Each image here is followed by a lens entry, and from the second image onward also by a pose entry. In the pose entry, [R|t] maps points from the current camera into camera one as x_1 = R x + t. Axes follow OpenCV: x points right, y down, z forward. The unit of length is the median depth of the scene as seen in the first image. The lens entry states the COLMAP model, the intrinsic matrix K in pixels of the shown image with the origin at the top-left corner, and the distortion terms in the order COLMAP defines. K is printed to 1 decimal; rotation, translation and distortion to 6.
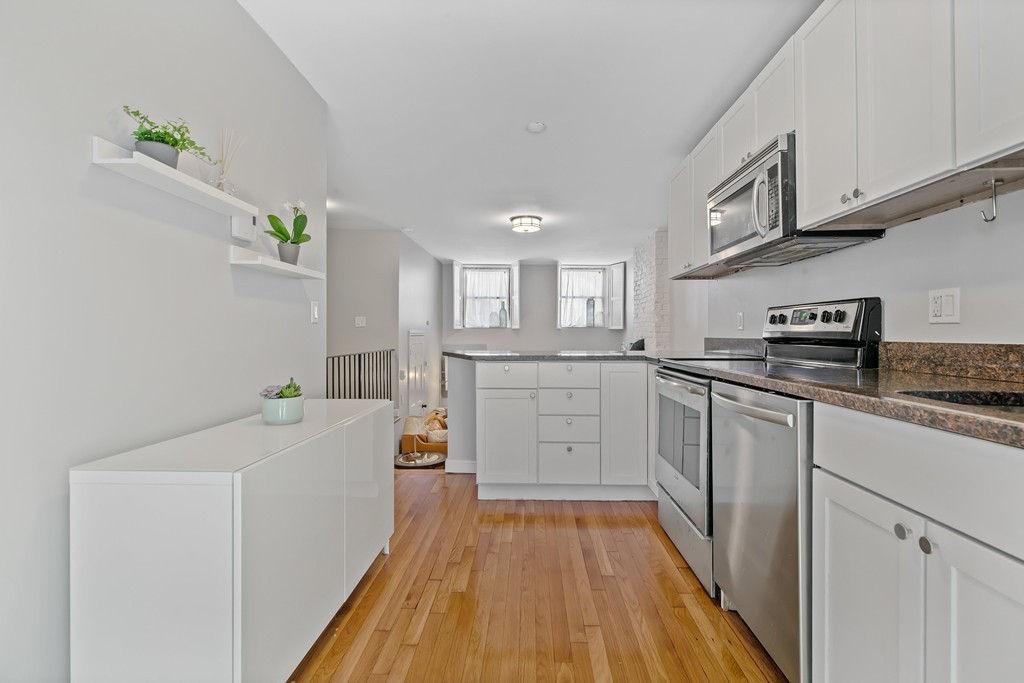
lens RADIAL K [[467.1, 0, 517.7], [0, 467.1, 334.9], [0, 0, 1]] dist [-0.007242, -0.000326]
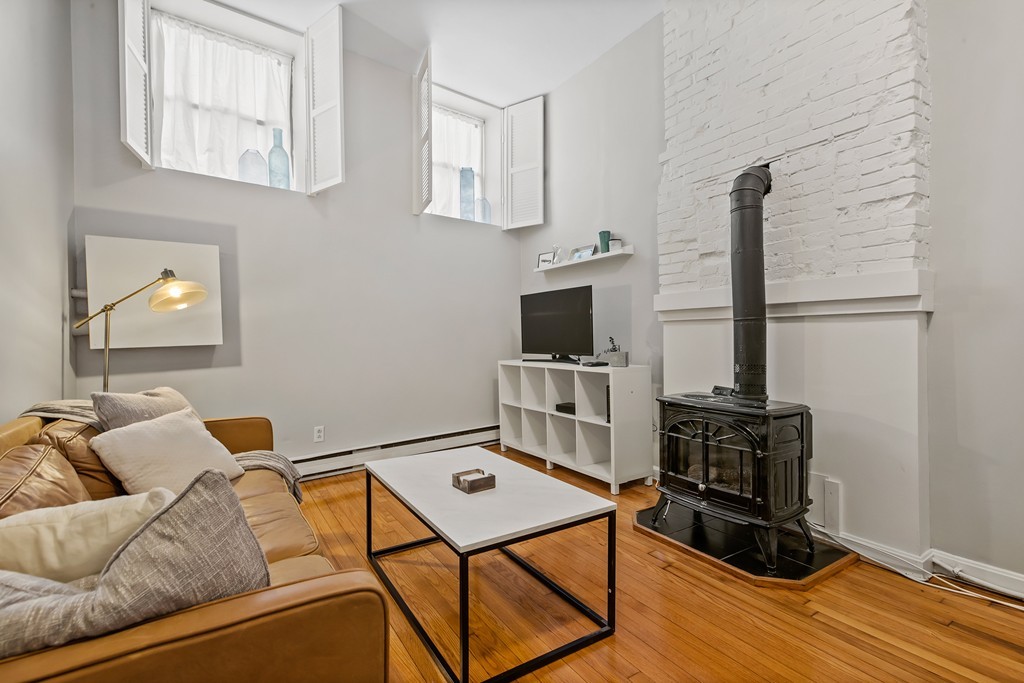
lens RADIAL K [[467.1, 0, 515.5], [0, 467.1, 341.7], [0, 0, 1]] dist [-0.007242, -0.000326]
pose [[0.825466, -0.016285, 0.564216, -0.344403], [0.010626, 0.999855, 0.013312, 0.402346], [-0.564351, -0.004993, 0.825520, 2.110056]]
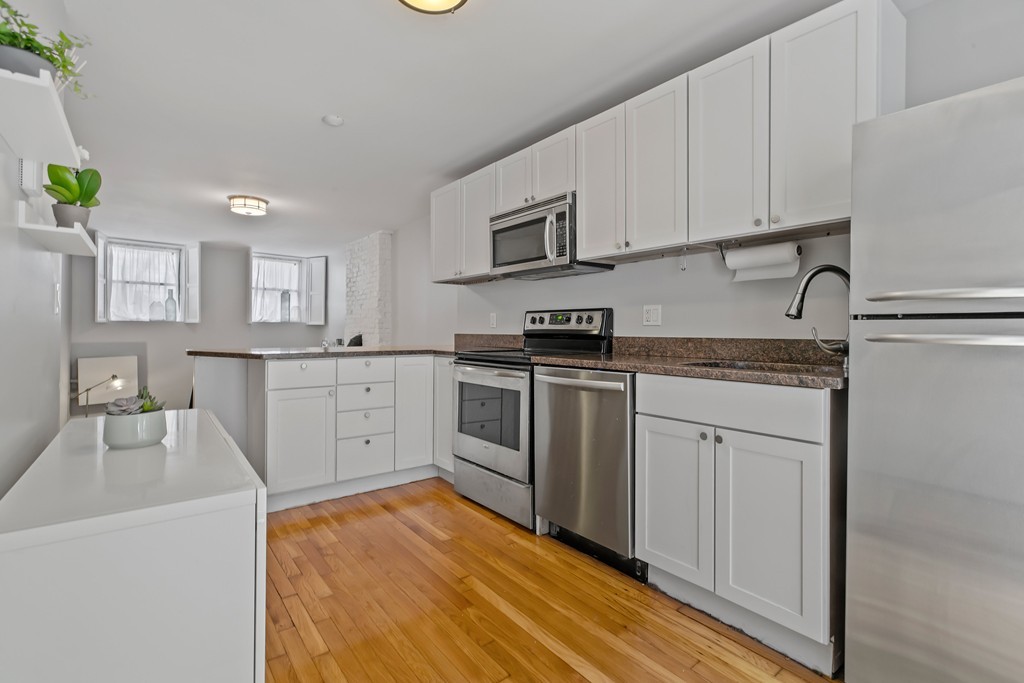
lens RADIAL K [[467.1, 0, 507.4], [0, 467.1, 330.6], [0, 0, 1]] dist [-0.007242, -0.000326]
pose [[0.771545, 0.003259, 0.636167, -0.356089], [-0.003339, 0.999994, -0.001073, -0.001838], [-0.636166, -0.001296, 0.771551, 0.010472]]
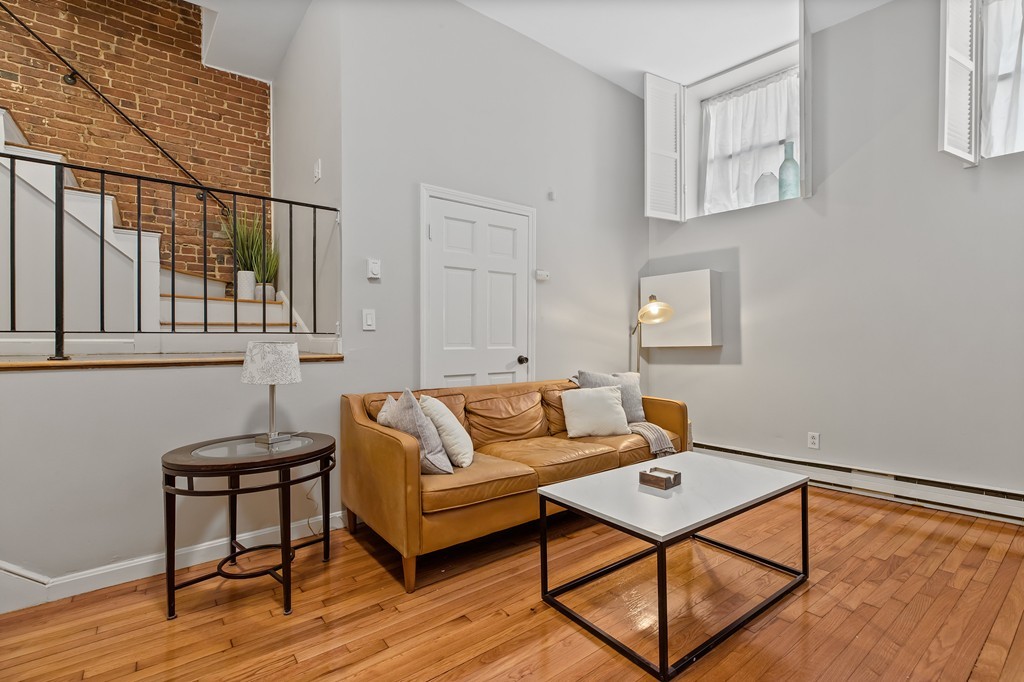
lens RADIAL K [[467.1, 0, 512.9], [0, 467.1, 340.8], [0, 0, 1]] dist [-0.007242, -0.000326]
pose [[0.627822, -0.004348, -0.778345, 0.520156], [0.005890, 0.999982, -0.000835, 0.396874], [0.778335, -0.004061, 0.627836, 2.060971]]
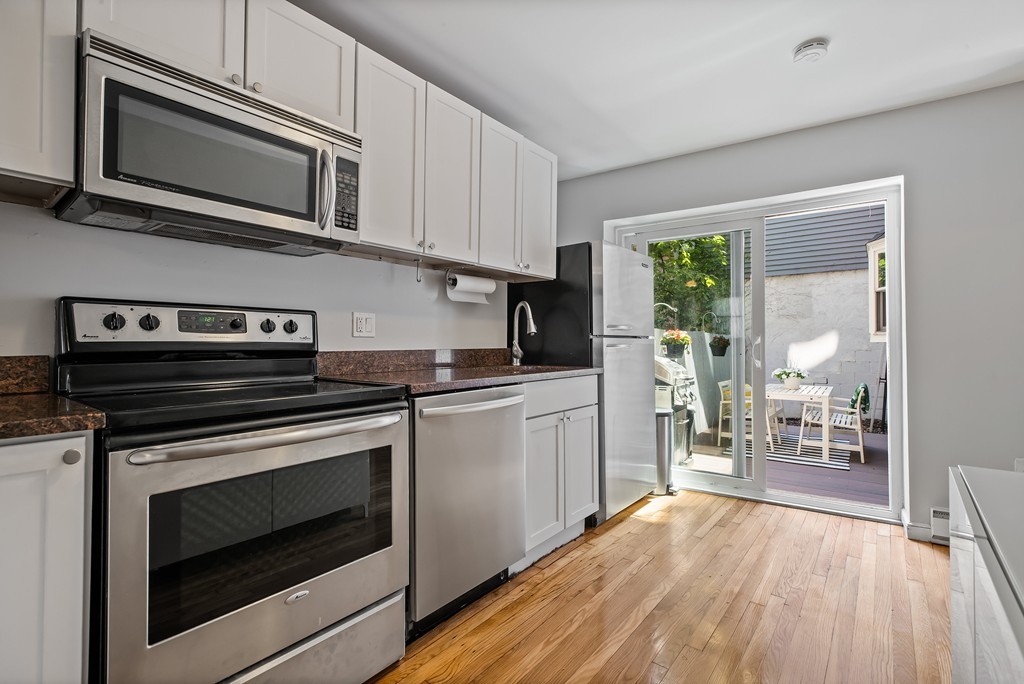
lens RADIAL K [[467.1, 0, 515.8], [0, 467.1, 334.5], [0, 0, 1]] dist [-0.007242, -0.000326]
pose [[-0.803227, 0.006016, 0.595642, -0.188251], [-0.000963, 0.999935, -0.011397, -0.010352], [-0.595672, -0.009728, -0.803169, 1.152671]]
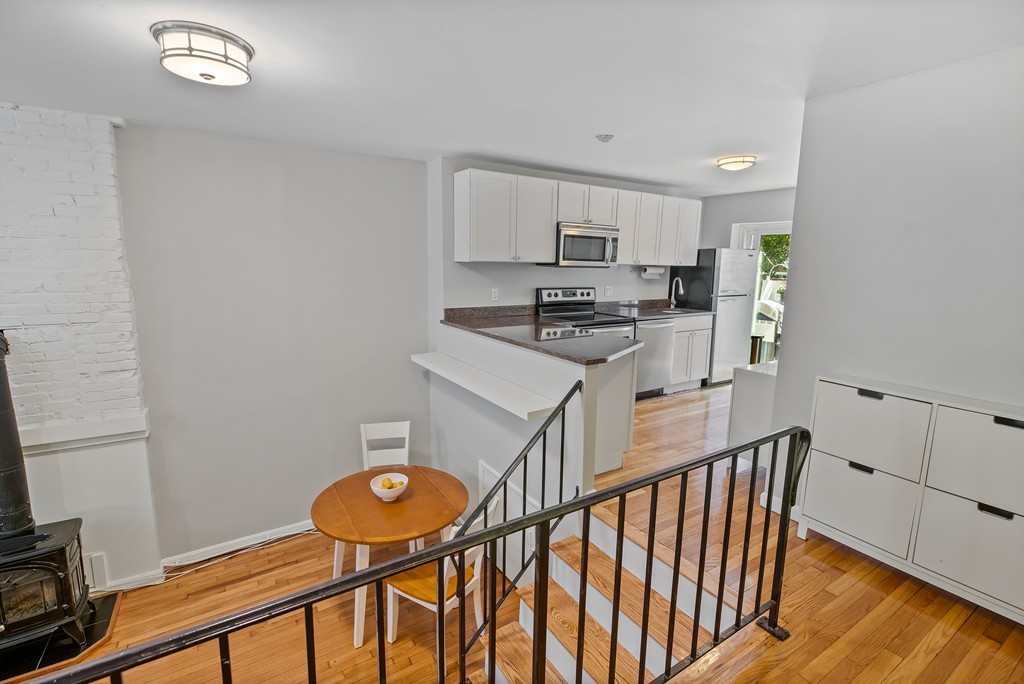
lens RADIAL K [[467.1, 0, 505.3], [0, 467.1, 335.6], [0, 0, 1]] dist [-0.007242, -0.000326]
pose [[-0.558618, -0.139043, 0.817688, -0.980694], [-0.013296, 0.987223, 0.158788, -0.173384], [-0.829318, 0.077829, -0.553329, 2.243809]]
